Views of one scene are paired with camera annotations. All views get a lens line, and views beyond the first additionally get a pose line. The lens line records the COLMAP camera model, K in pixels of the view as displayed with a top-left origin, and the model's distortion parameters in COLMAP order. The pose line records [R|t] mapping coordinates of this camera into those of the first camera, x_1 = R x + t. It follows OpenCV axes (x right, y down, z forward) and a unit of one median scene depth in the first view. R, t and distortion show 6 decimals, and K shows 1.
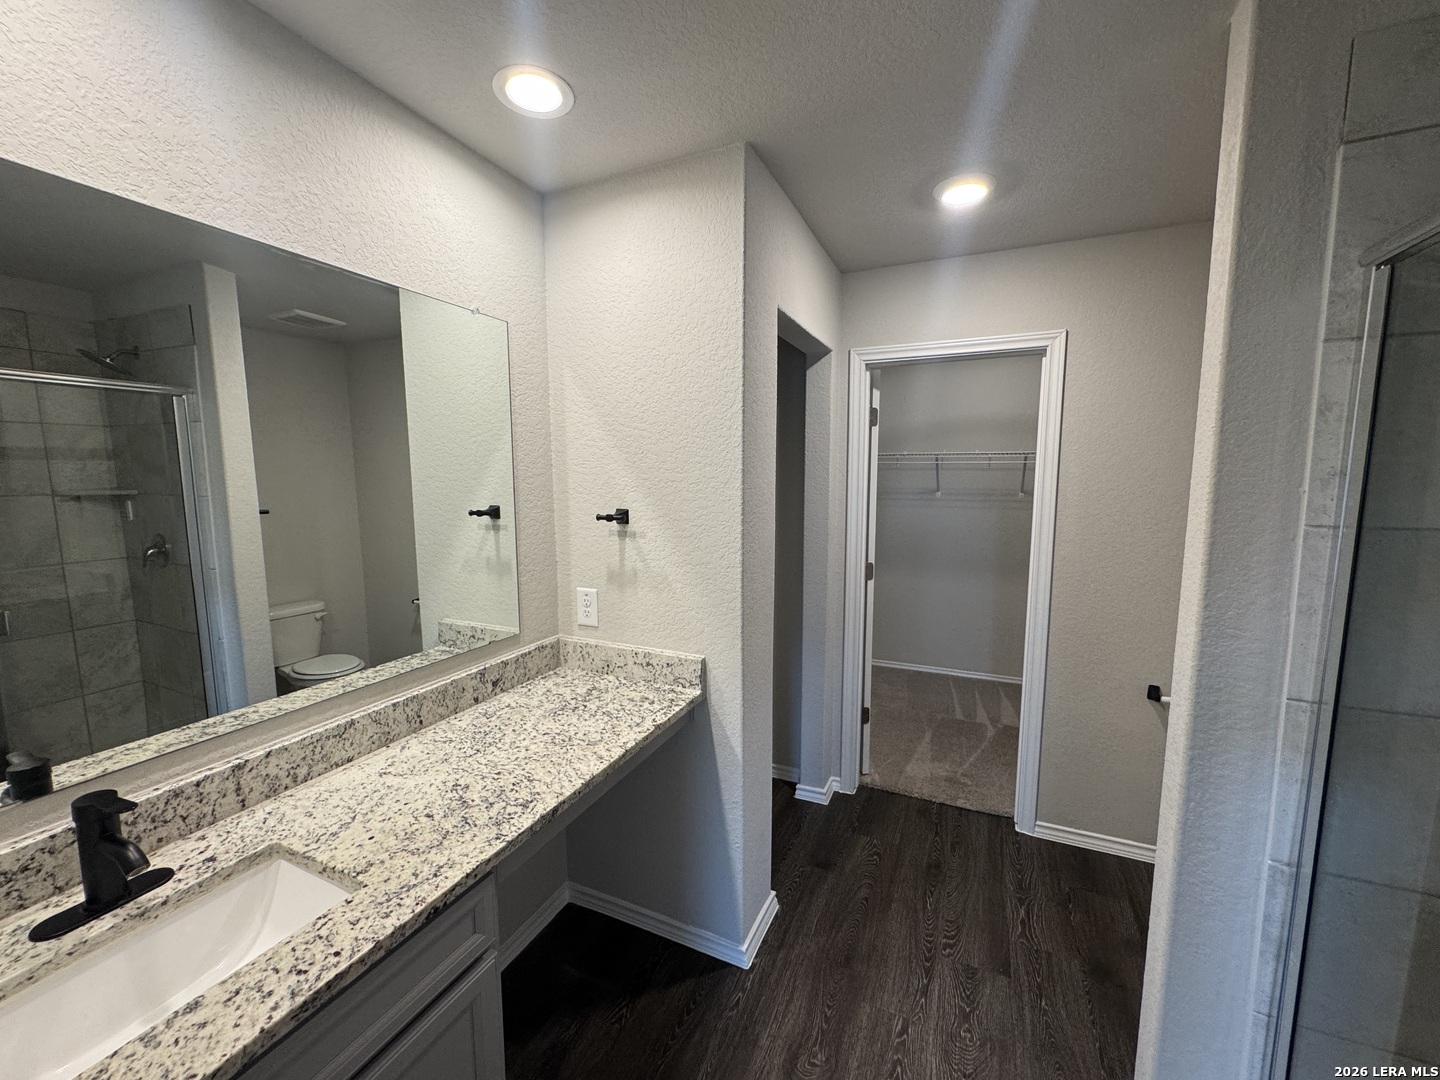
lens RADIAL K [[574.5, 0, 716.7], [0, 574.5, 541.7], [0, 0, 1]] dist [0.000020, 0.000333]
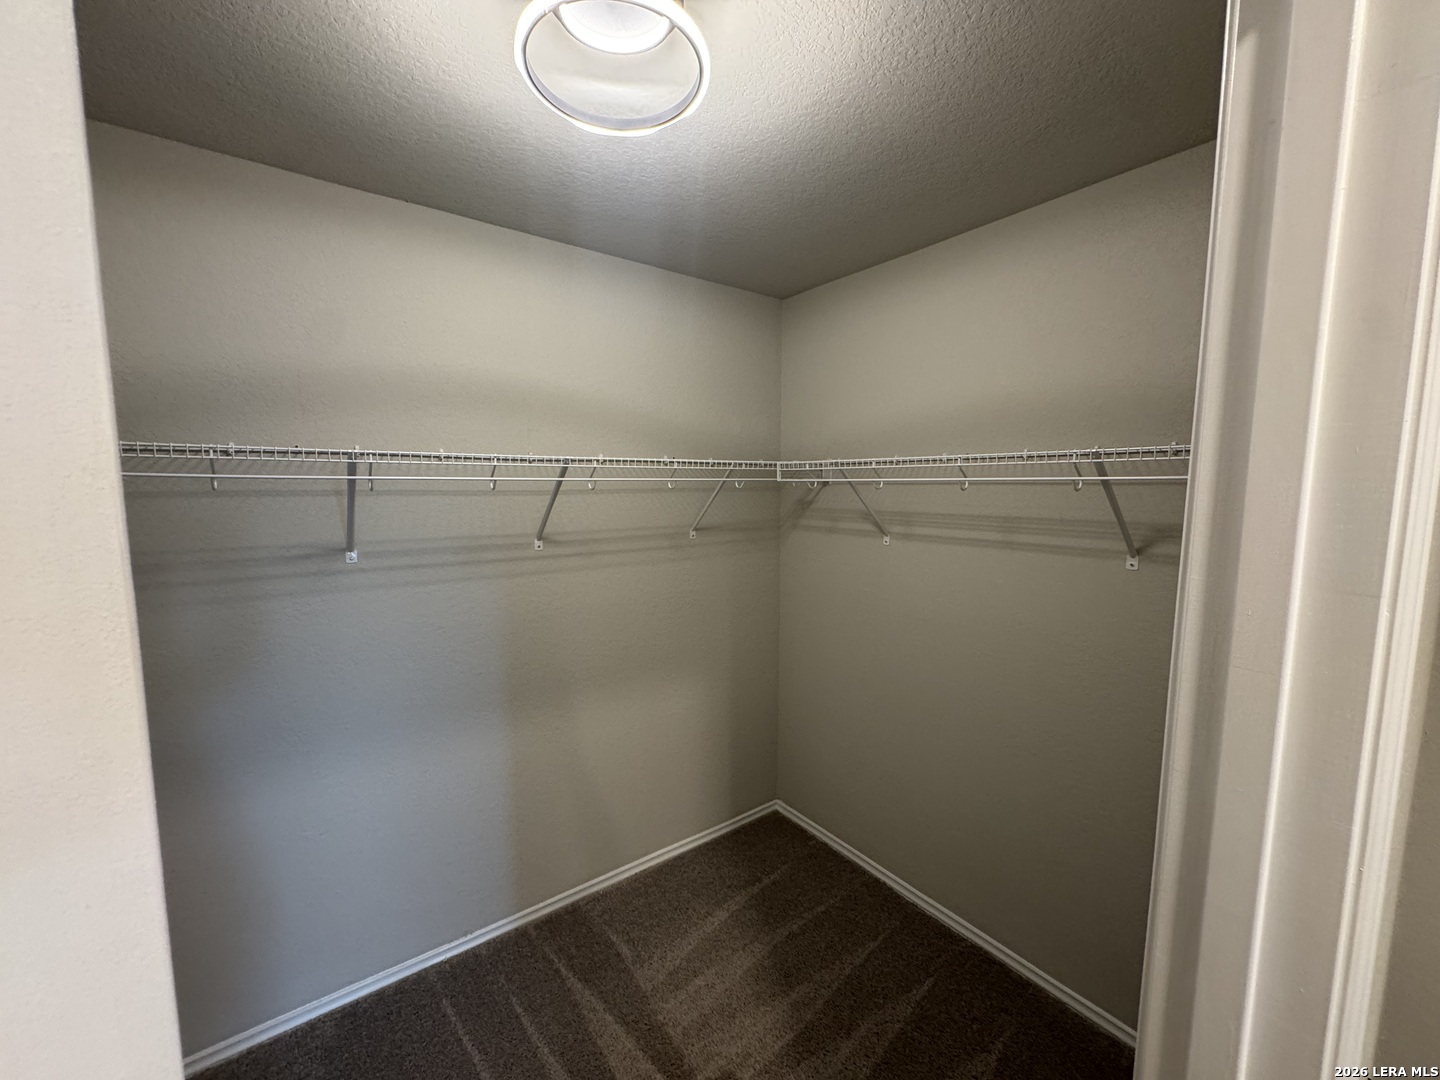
lens RADIAL K [[574.5, 0, 716.7], [0, 574.5, 541.7], [0, 0, 1]] dist [0.000020, 0.000333]
pose [[0.471987, -0.076333, 0.878294, 0.188857], [0.105718, 0.993956, 0.029574, -0.090905], [-0.875244, 0.078893, 0.477205, 0.691196]]
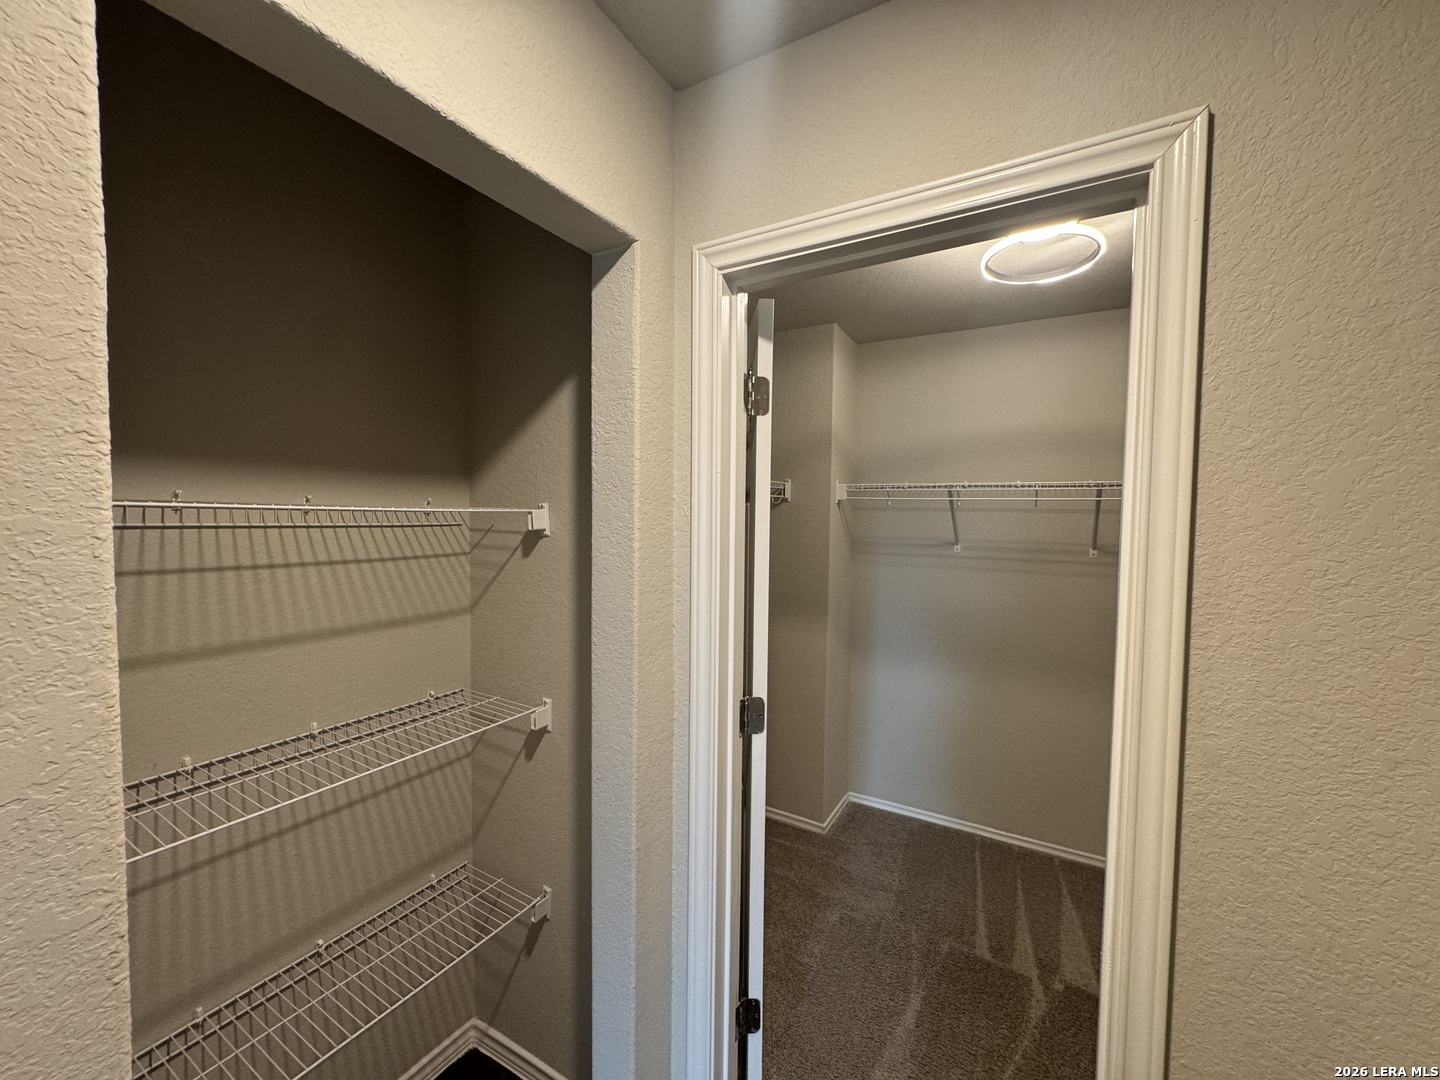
lens RADIAL K [[574.5, 0, 716.7], [0, 574.5, 541.7], [0, 0, 1]] dist [0.000020, 0.000333]
pose [[0.993898, 0.023277, -0.107819, 0.221286], [-0.030573, 0.997317, -0.066518, -0.046789], [0.105981, 0.069408, 0.991943, 0.398617]]
